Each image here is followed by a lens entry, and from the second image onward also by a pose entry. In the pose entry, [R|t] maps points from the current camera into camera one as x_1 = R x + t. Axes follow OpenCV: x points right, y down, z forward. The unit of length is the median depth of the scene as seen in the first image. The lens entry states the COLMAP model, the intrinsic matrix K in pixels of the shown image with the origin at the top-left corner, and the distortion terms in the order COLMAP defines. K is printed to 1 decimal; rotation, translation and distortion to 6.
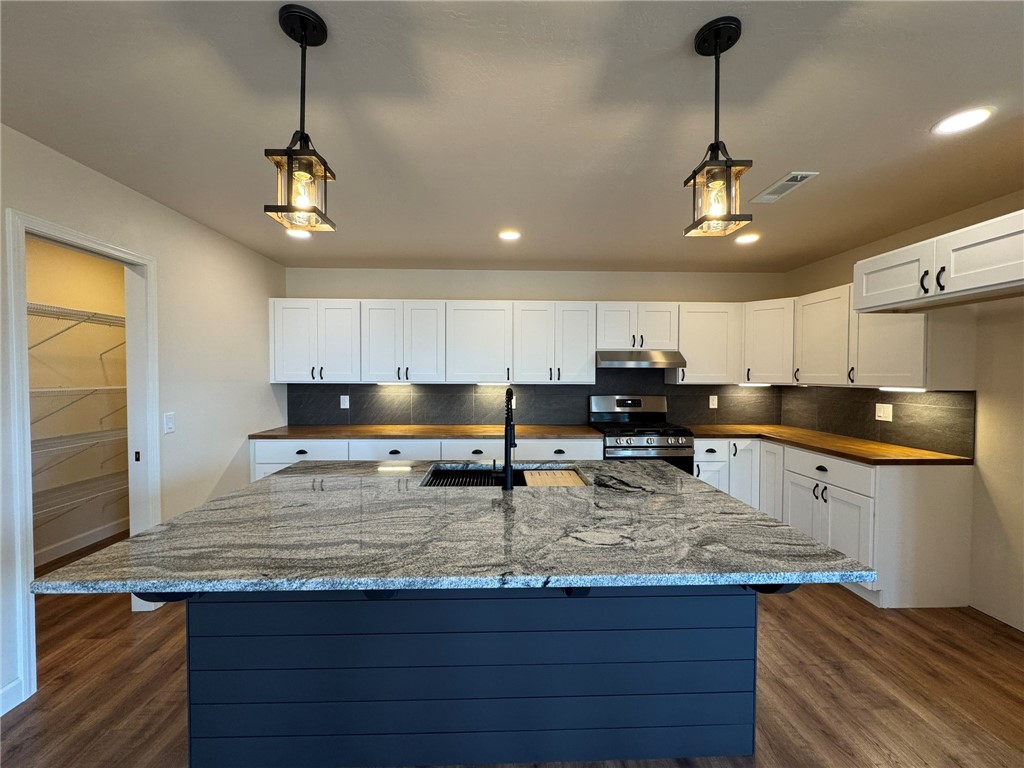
lens RADIAL K [[407.0, 0, 510.9], [0, 407.0, 384.7], [0, 0, 1]] dist [-0.003079, 0.000843]
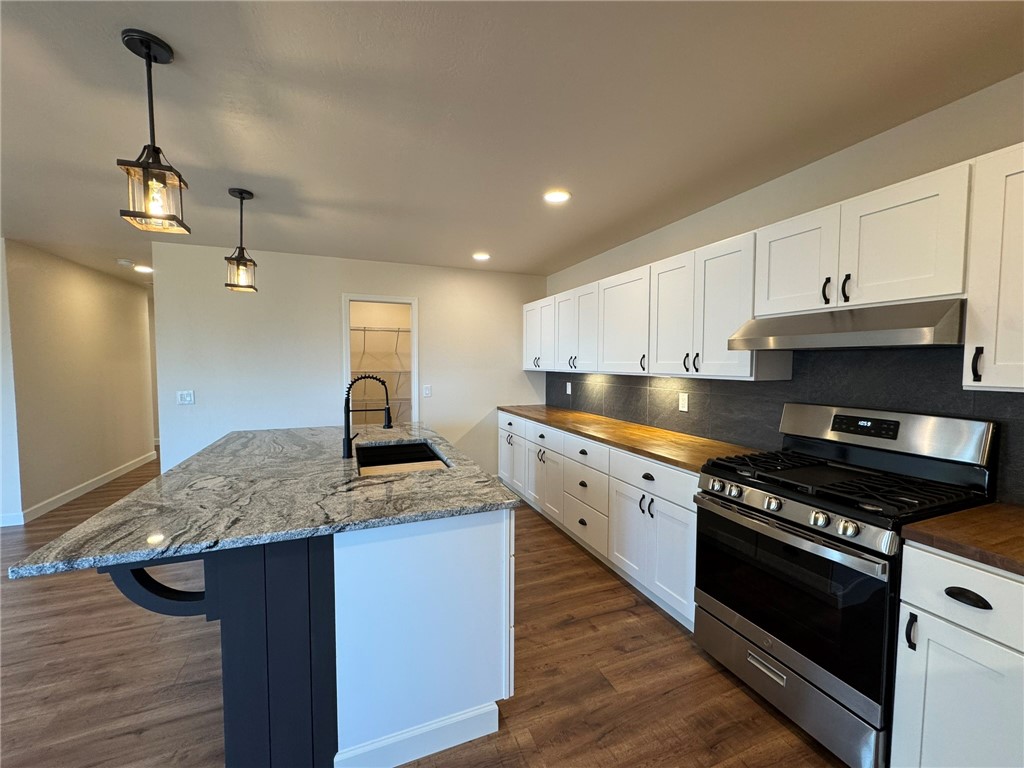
lens RADIAL K [[407.0, 0, 511.3], [0, 407.0, 384.9], [0, 0, 1]] dist [-0.003079, 0.000843]
pose [[0.339757, 0.048931, -0.939239, 0.771948], [-0.025873, 0.998754, 0.042673, -0.013483], [0.940157, 0.009803, 0.340600, 0.632472]]
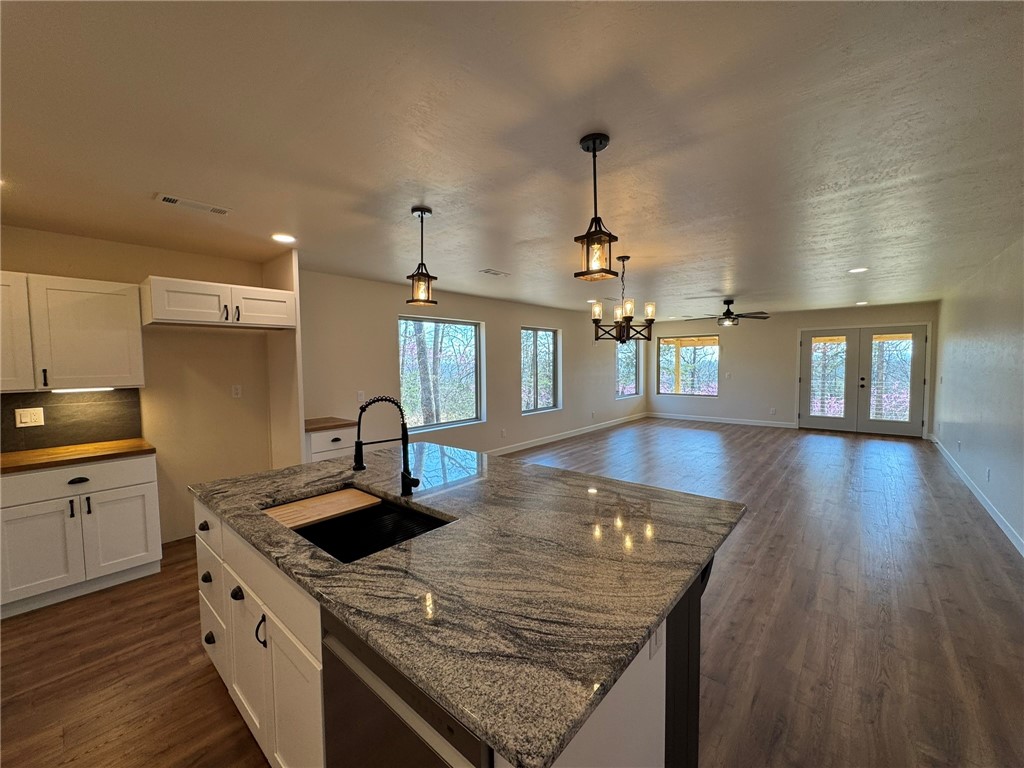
lens RADIAL K [[407.0, 0, 511.7], [0, 407.0, 382.7], [0, 0, 1]] dist [-0.003079, 0.000843]
pose [[-0.730442, -0.030339, 0.682301, -0.527544], [0.025897, 0.997064, 0.072059, -0.049999], [-0.682484, 0.070304, -0.727512, 0.929596]]
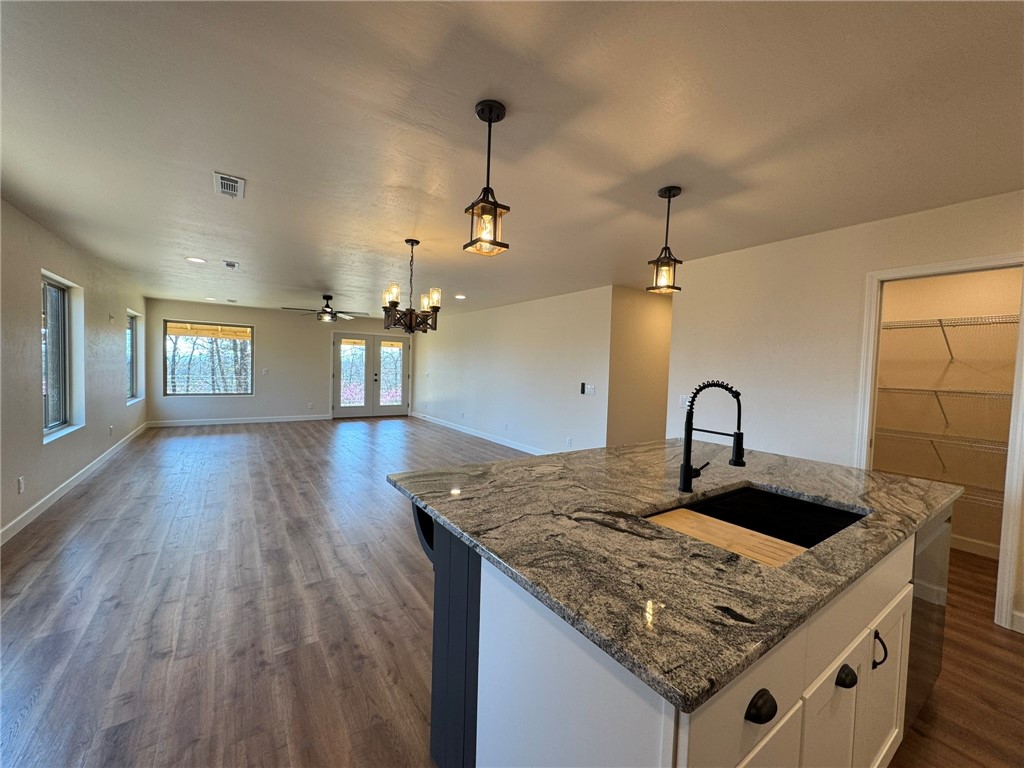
lens RADIAL K [[407.0, 0, 511.2], [0, 407.0, 383.0], [0, 0, 1]] dist [-0.003079, 0.000843]
pose [[-0.843455, -0.009508, -0.537115, 0.484433], [-0.048338, 0.997131, 0.058256, -0.008652], [0.535020, 0.075100, -0.841495, 0.928660]]
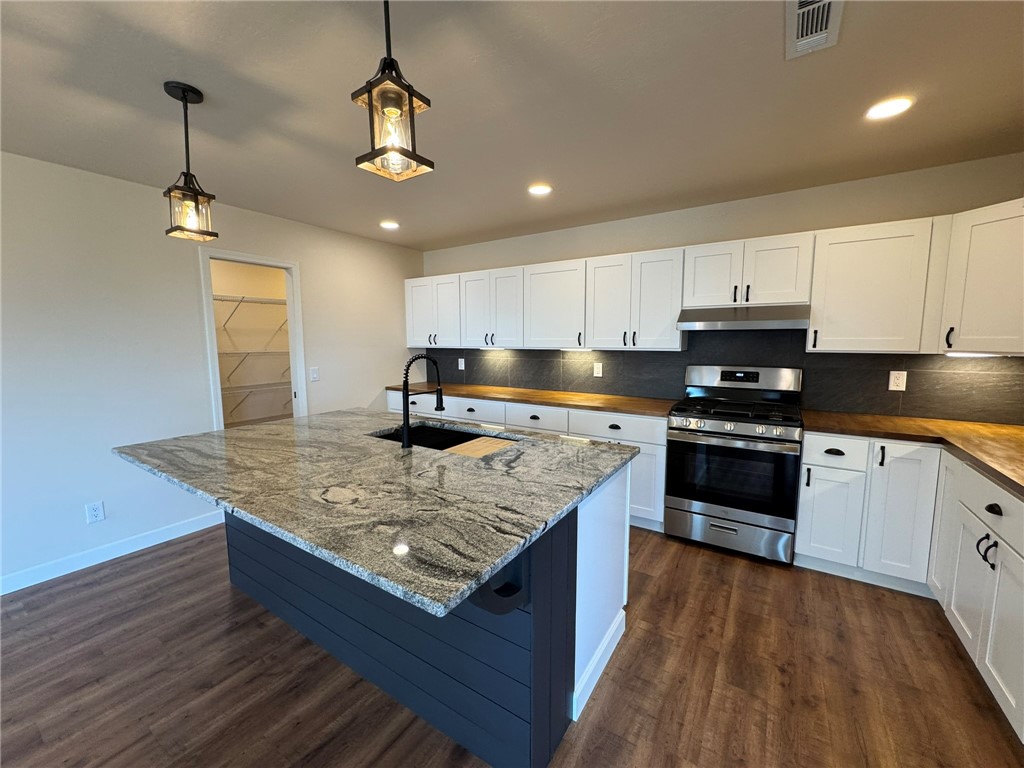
lens RADIAL K [[407.0, 0, 511.3], [0, 407.0, 384.7], [0, 0, 1]] dist [-0.003079, 0.000843]
pose [[0.816818, 0.058155, -0.573957, 0.504638], [-0.008352, 0.995994, 0.089031, -0.004889], [0.576835, -0.067929, 0.814031, 0.174985]]
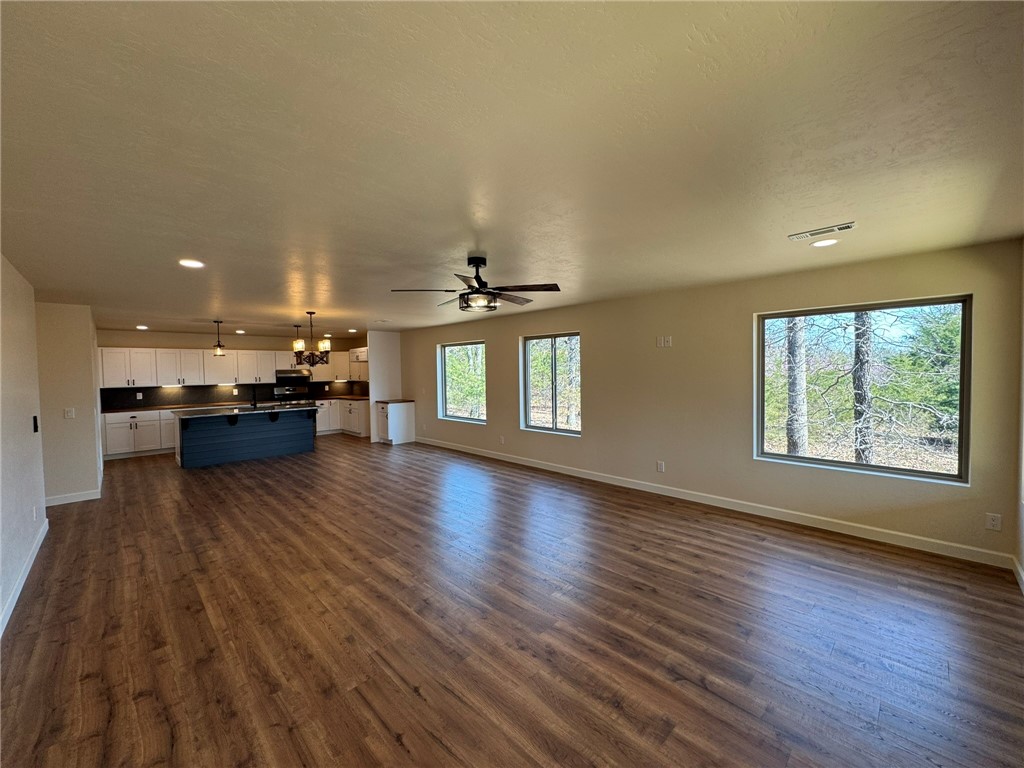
lens RADIAL K [[407.0, 0, 512.3], [0, 407.0, 381.9], [0, 0, 1]] dist [-0.003079, 0.000843]
pose [[0.735832, -0.034927, 0.676263, -0.544586], [0.034776, 0.999300, 0.013772, 0.010860], [-0.676271, 0.013384, 0.736531, -2.399160]]
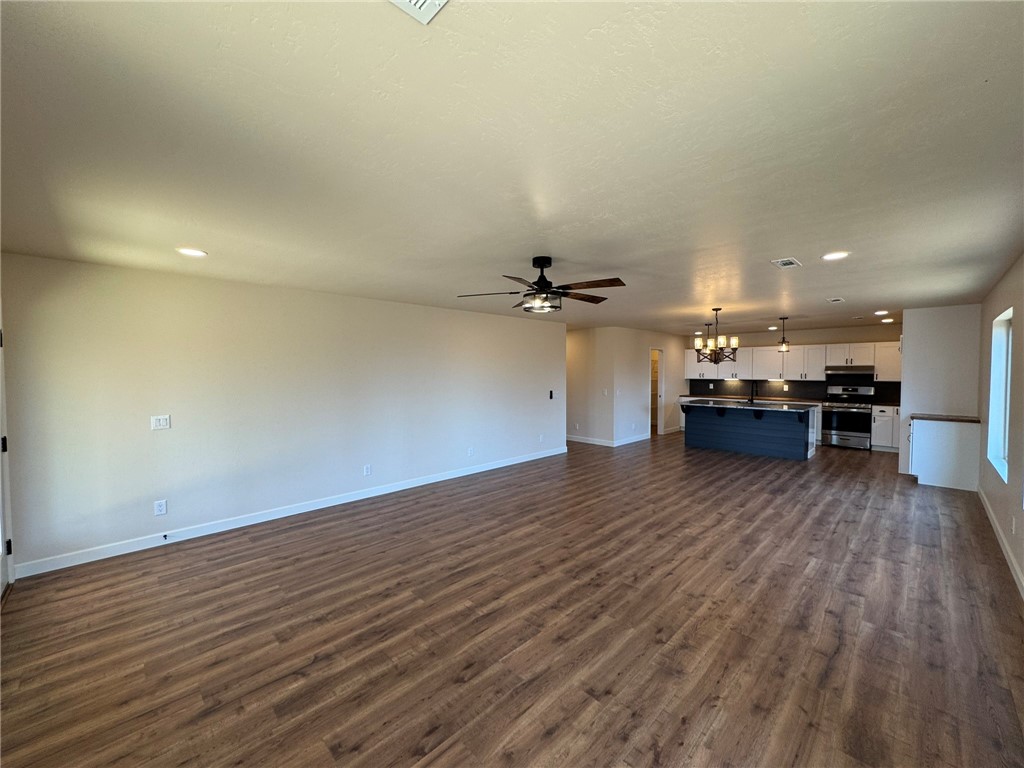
lens RADIAL K [[407.0, 0, 510.3], [0, 407.0, 387.0], [0, 0, 1]] dist [-0.003079, 0.000843]
pose [[0.674996, 0.024505, -0.737415, 0.874025], [-0.012638, 0.999686, 0.021652, 0.008798], [0.737713, -0.005296, 0.675093, -2.317302]]
